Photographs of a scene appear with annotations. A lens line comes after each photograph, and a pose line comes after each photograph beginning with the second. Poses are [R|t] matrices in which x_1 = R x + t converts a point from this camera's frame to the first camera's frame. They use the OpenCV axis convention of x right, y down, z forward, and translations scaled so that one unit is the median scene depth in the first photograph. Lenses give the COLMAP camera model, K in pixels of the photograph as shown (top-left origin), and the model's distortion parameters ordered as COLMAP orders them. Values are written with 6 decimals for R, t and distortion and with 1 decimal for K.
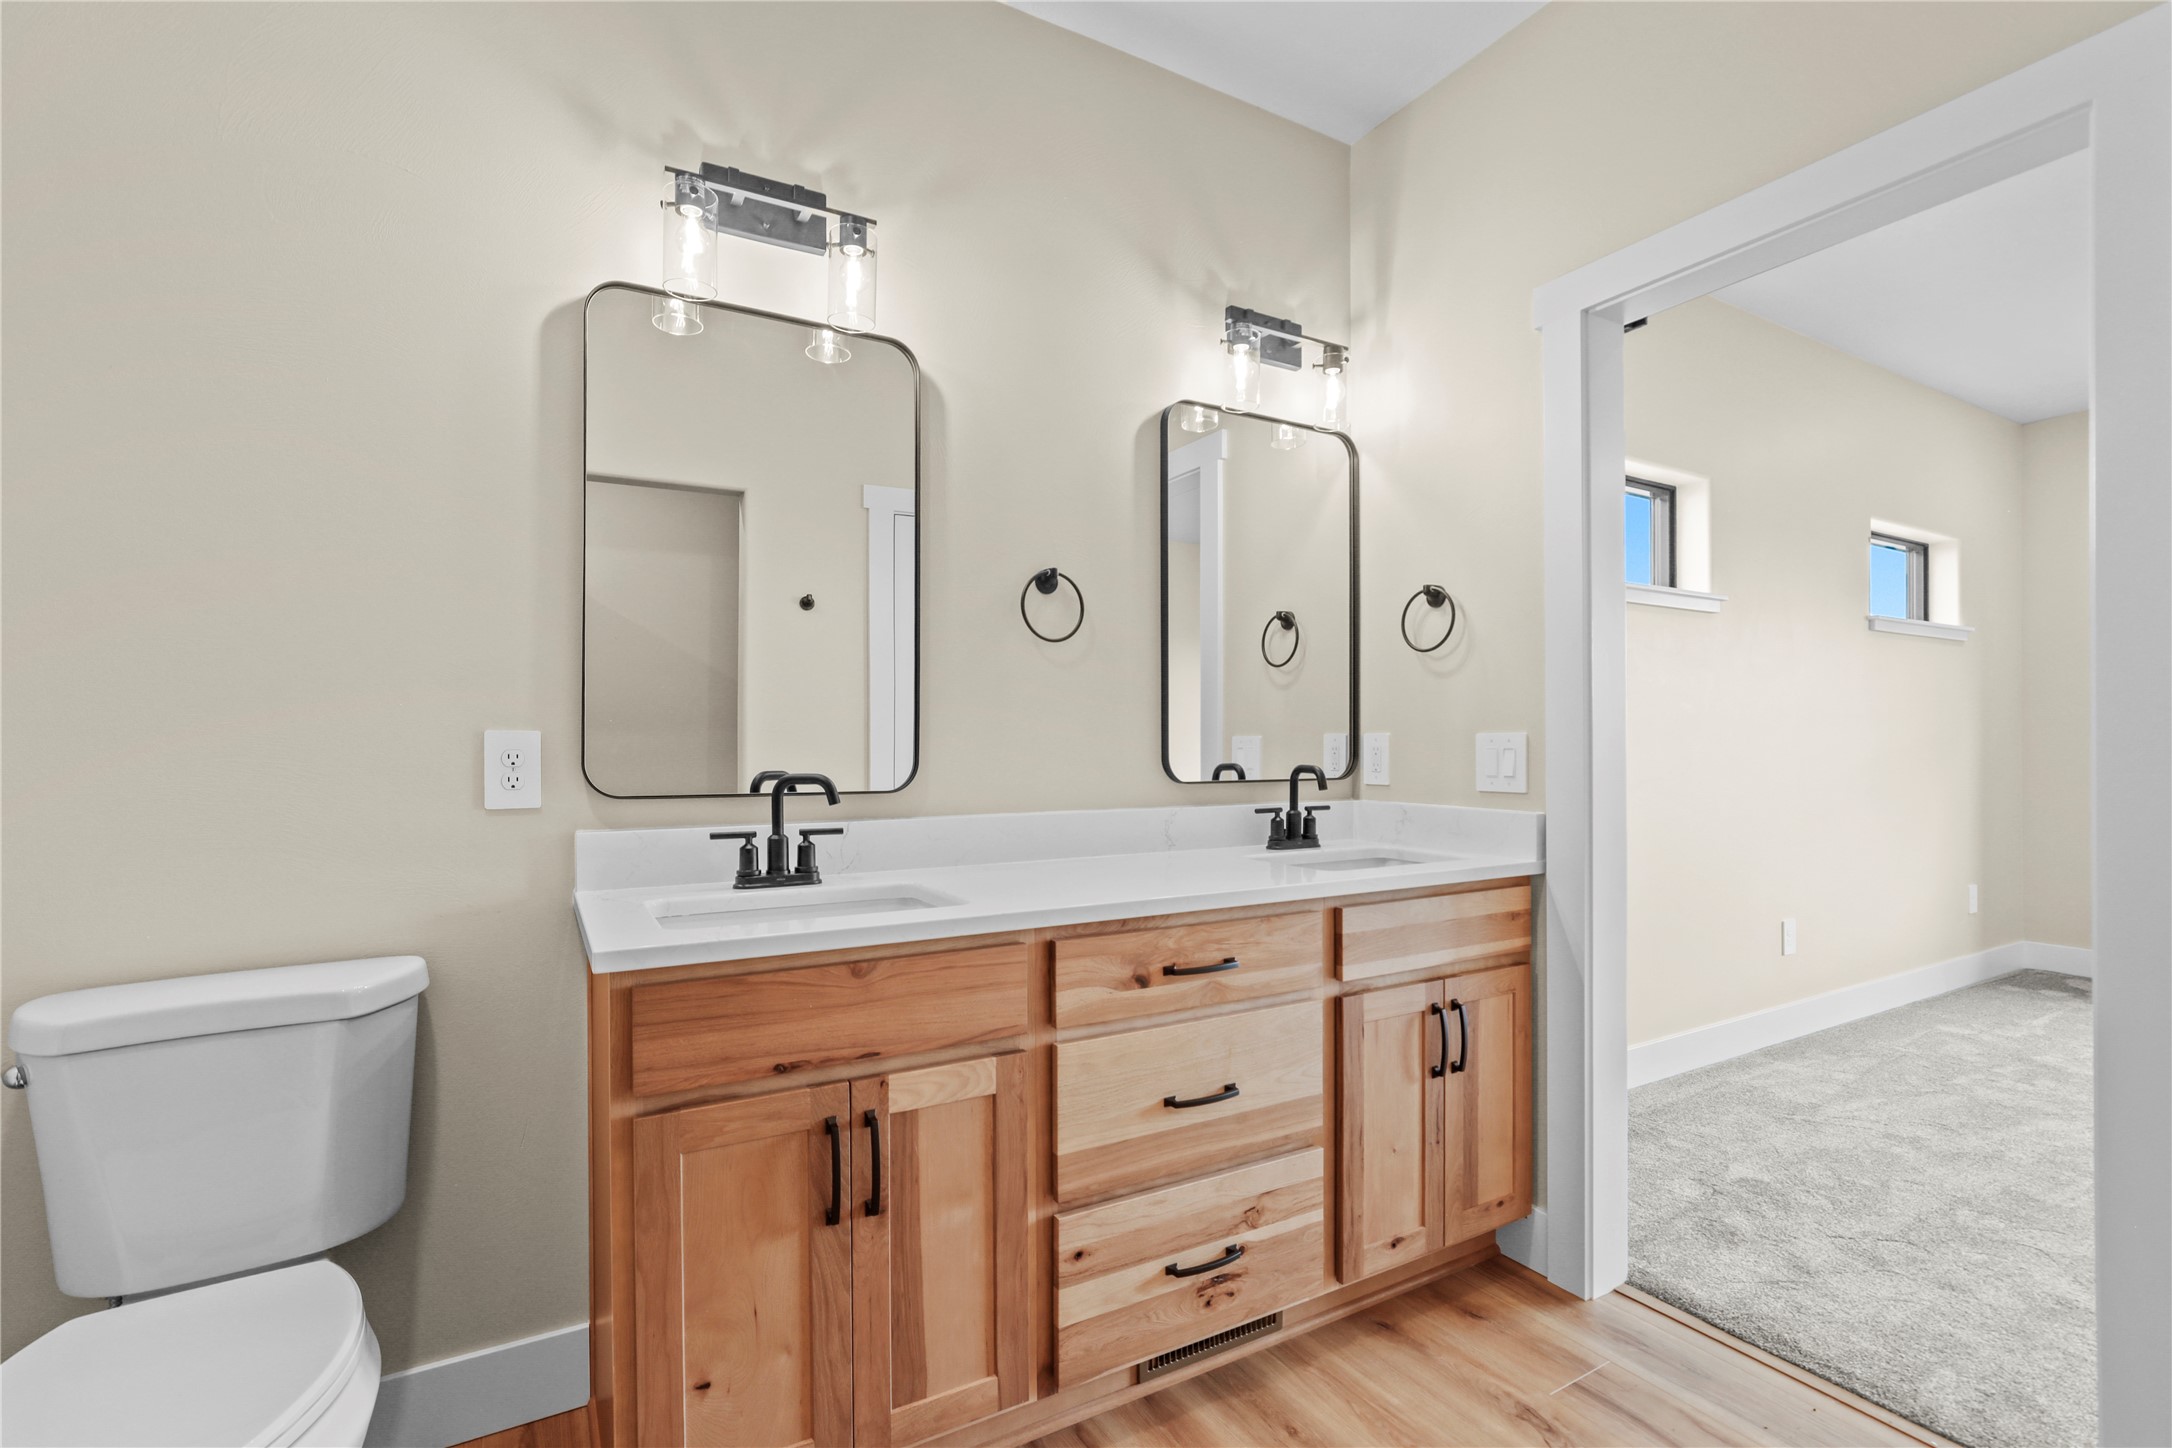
lens RADIAL K [[970.8, 0, 1086.0], [0, 970.8, 724.0], [0, 0, 1]] dist [-0.001021, -0.000068]
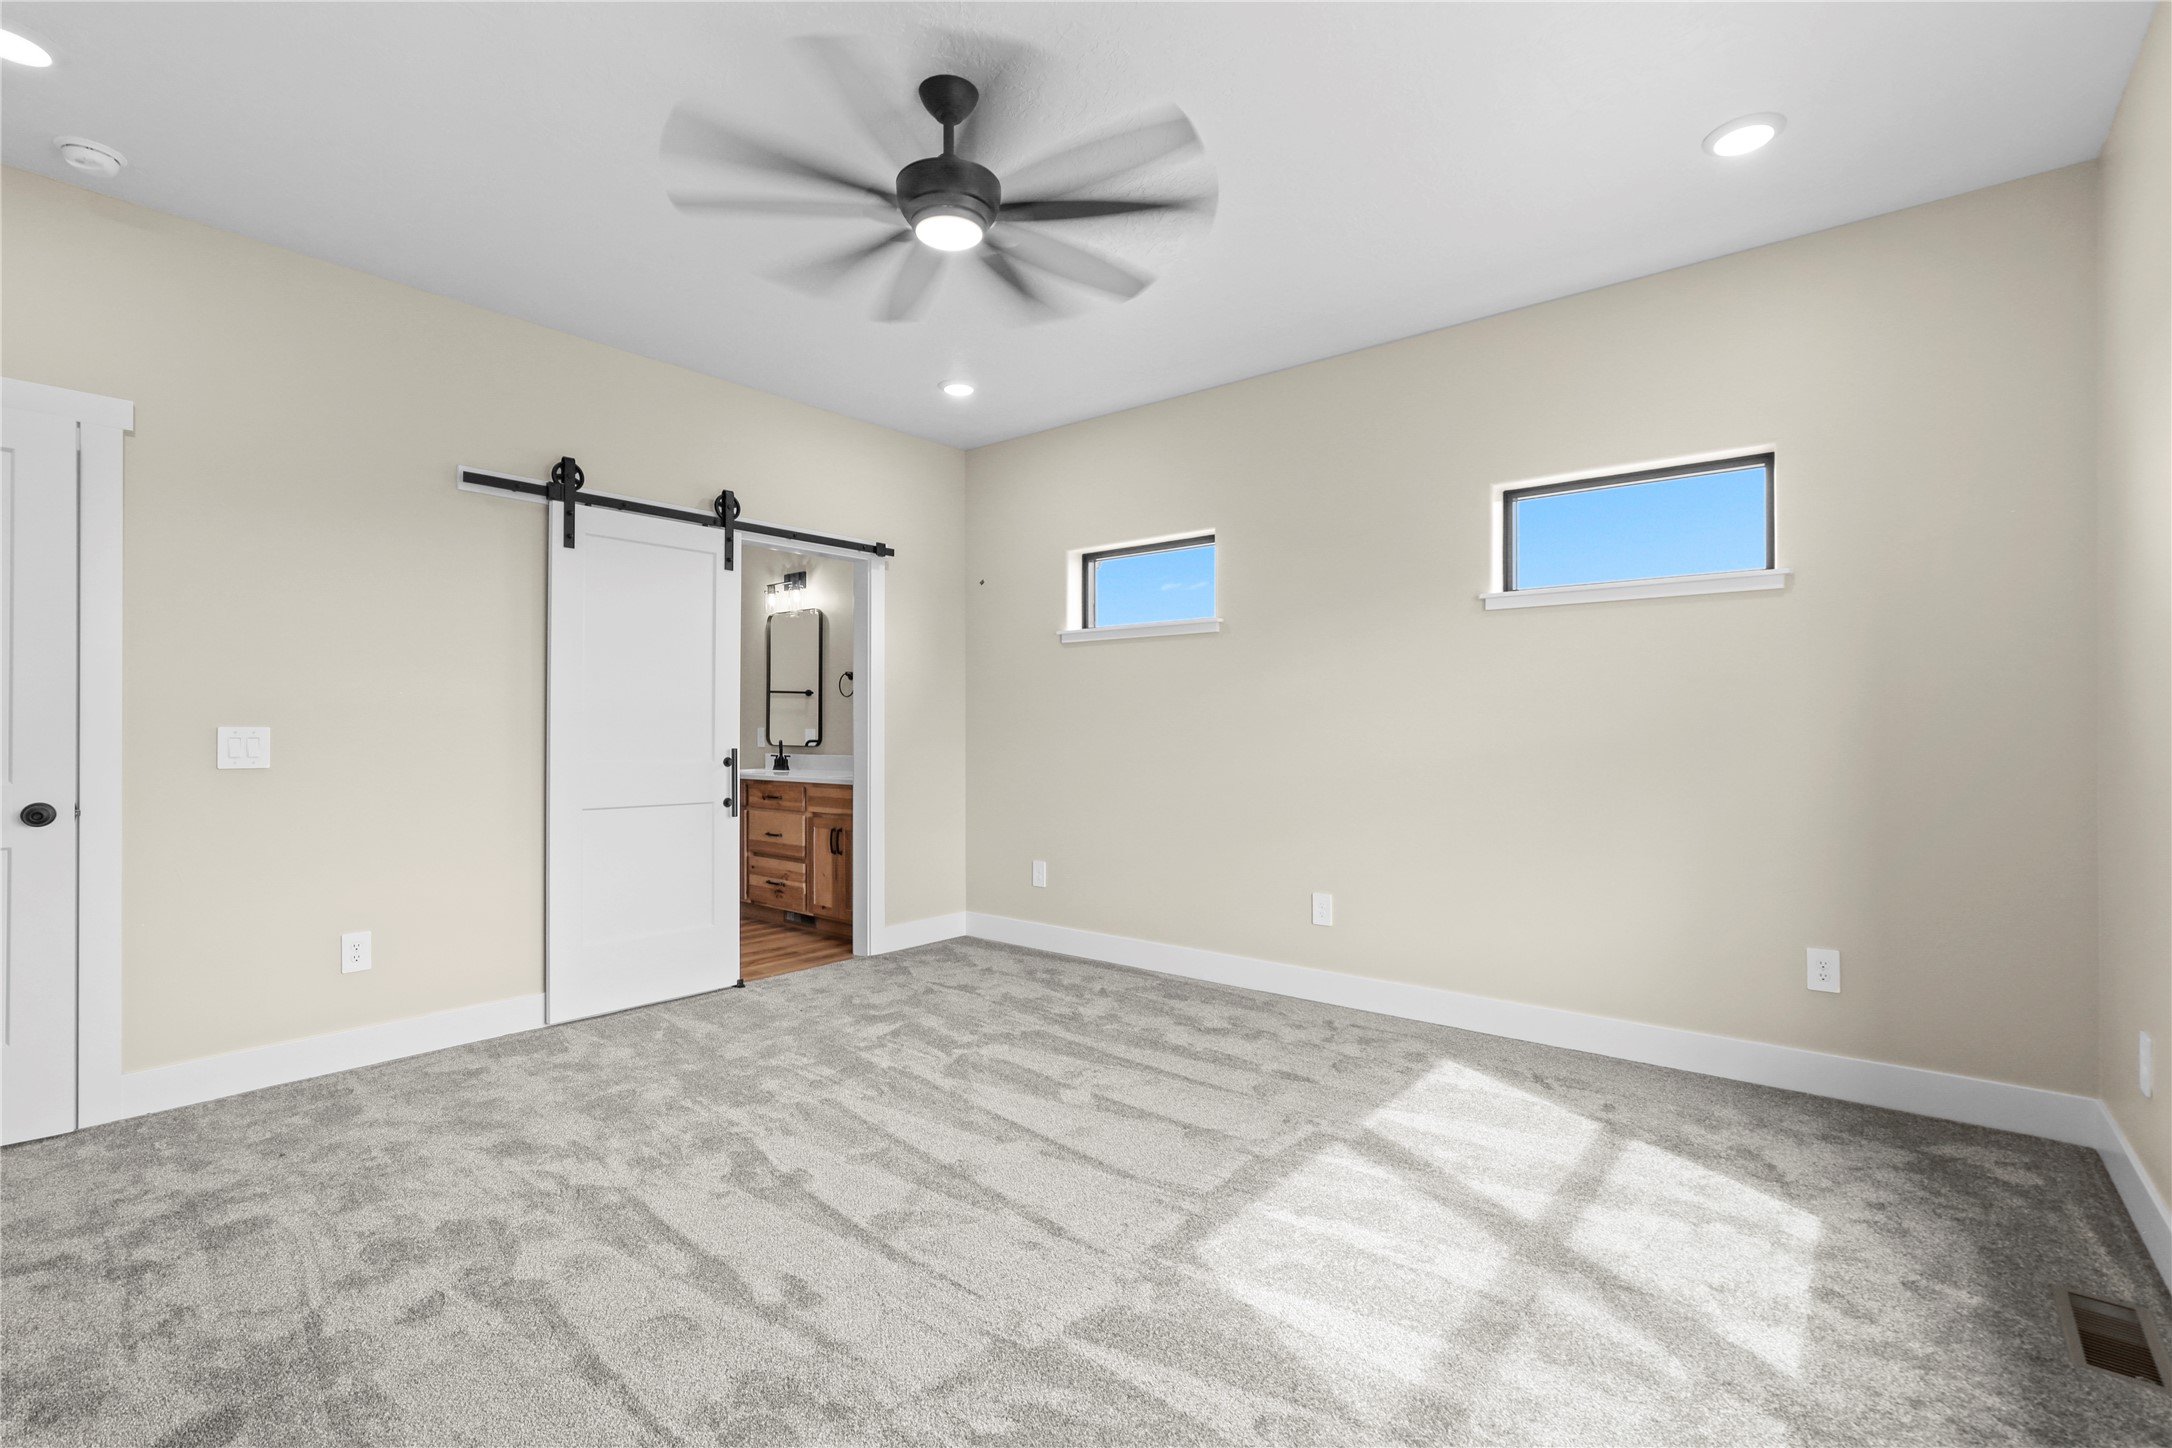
lens RADIAL K [[970.8, 0, 1086.0], [0, 970.8, 724.0], [0, 0, 1]] dist [-0.001021, -0.000068]
pose [[0.357114, -0.005175, -0.934046, 3.505282], [0.017309, 0.999850, 0.001078, 0.006325], [0.933900, -0.016552, 0.357150, 0.761385]]
